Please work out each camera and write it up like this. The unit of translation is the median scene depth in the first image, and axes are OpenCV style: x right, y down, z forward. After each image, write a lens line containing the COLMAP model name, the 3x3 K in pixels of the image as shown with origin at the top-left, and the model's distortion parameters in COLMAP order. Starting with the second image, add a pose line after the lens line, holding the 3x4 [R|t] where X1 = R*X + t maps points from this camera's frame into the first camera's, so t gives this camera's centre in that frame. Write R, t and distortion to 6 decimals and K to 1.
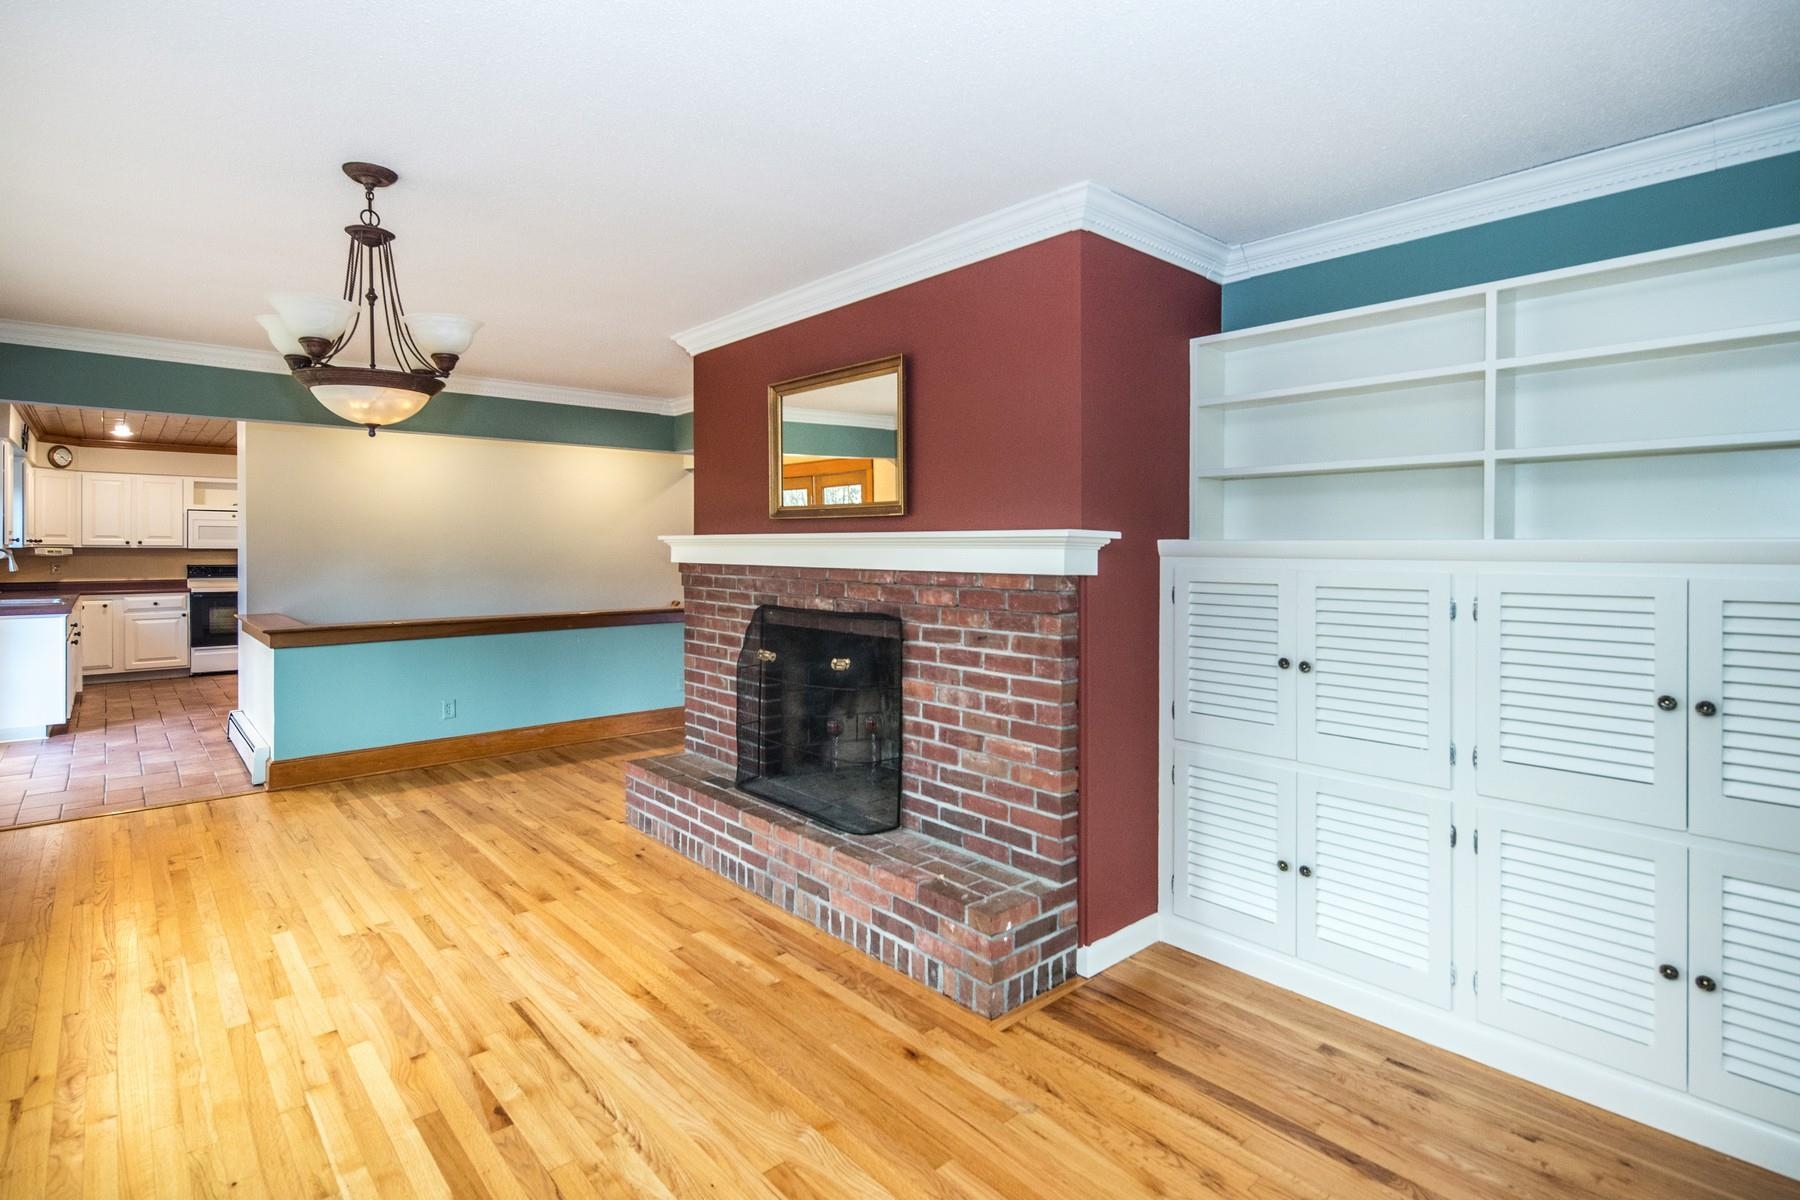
lens RADIAL K [[886.5, 0, 911.8], [0, 886.5, 543.7], [0, 0, 1]] dist [-0.000855, 0.002125]
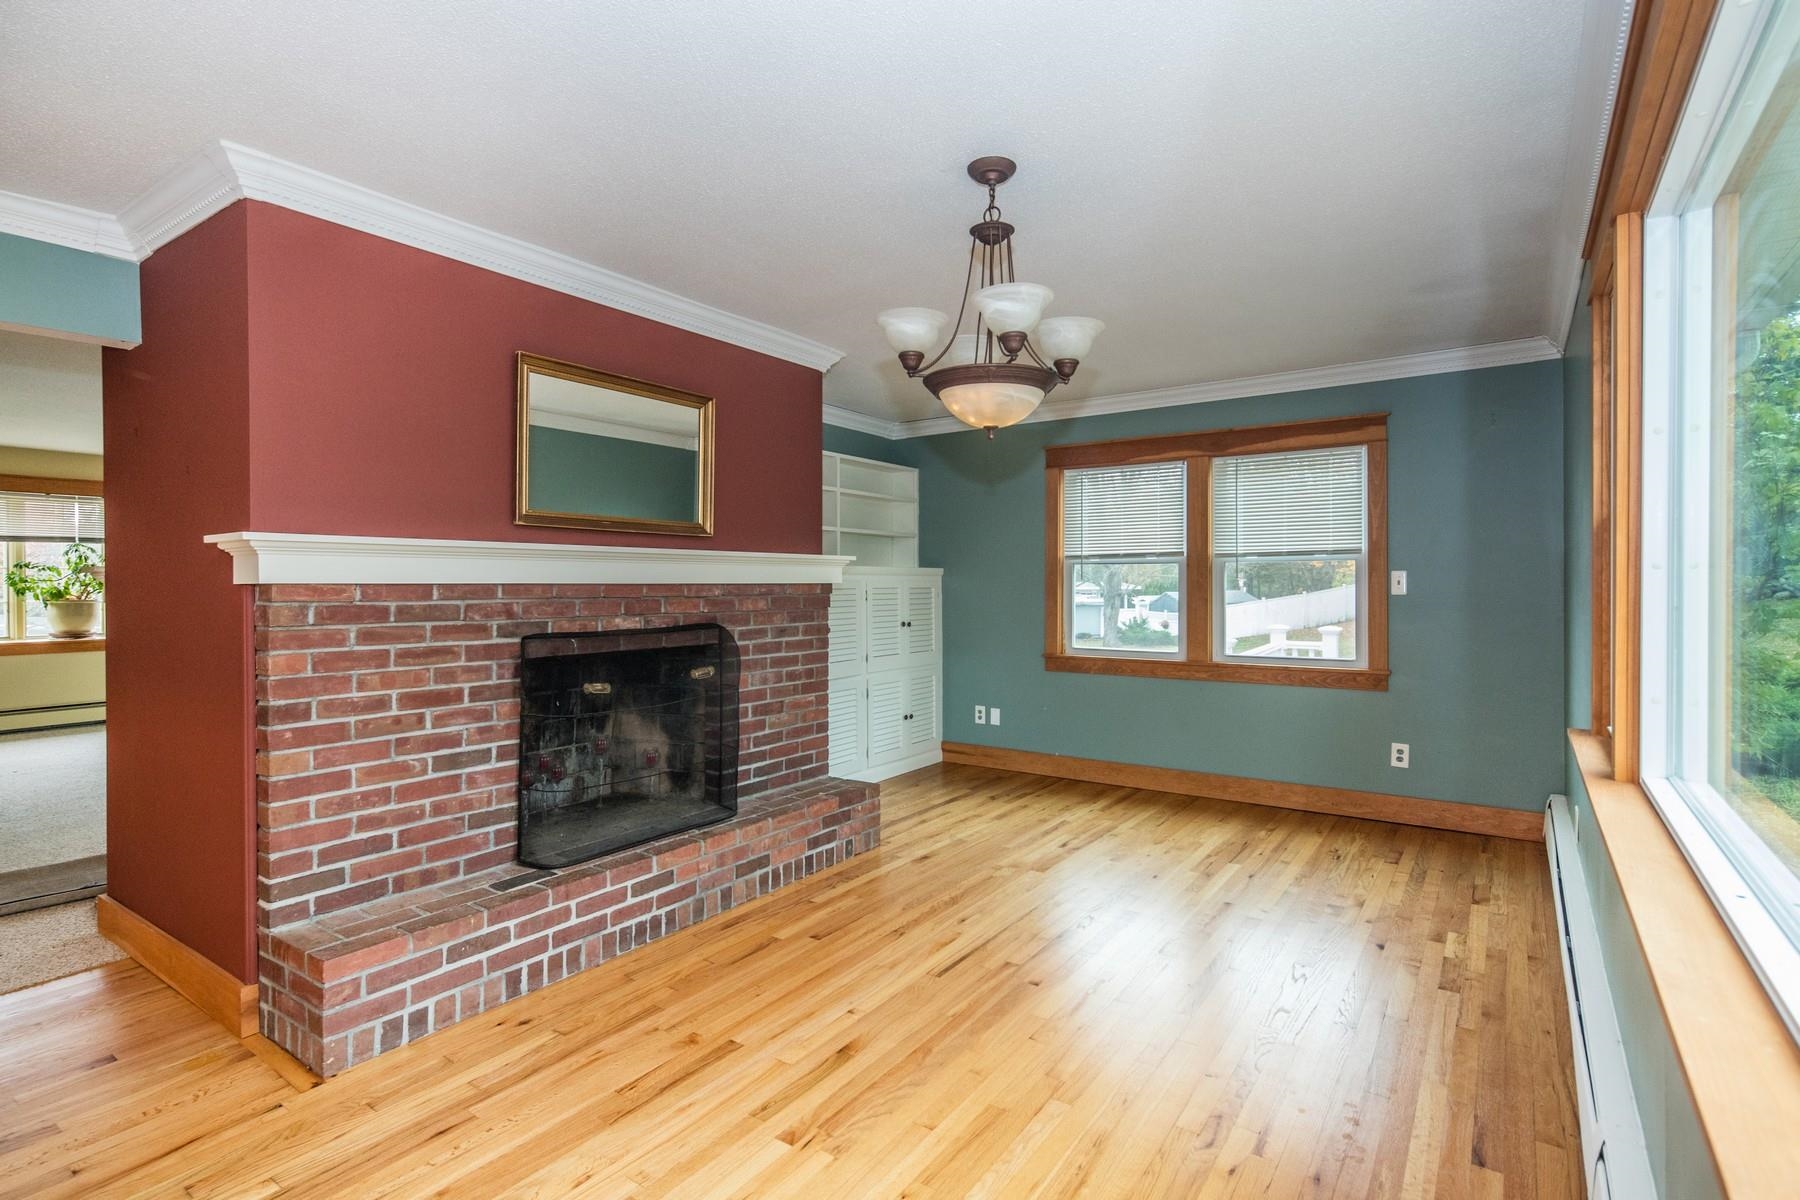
lens RADIAL K [[886.5, 0, 900.3], [0, 886.5, 593.5], [0, 0, 1]] dist [-0.000855, 0.002125]
pose [[-0.232337, -0.013670, 0.972539, -1.200919], [-0.001845, 0.999906, 0.013614, 0.026461], [-0.972634, 0.001369, -0.232340, 1.044078]]
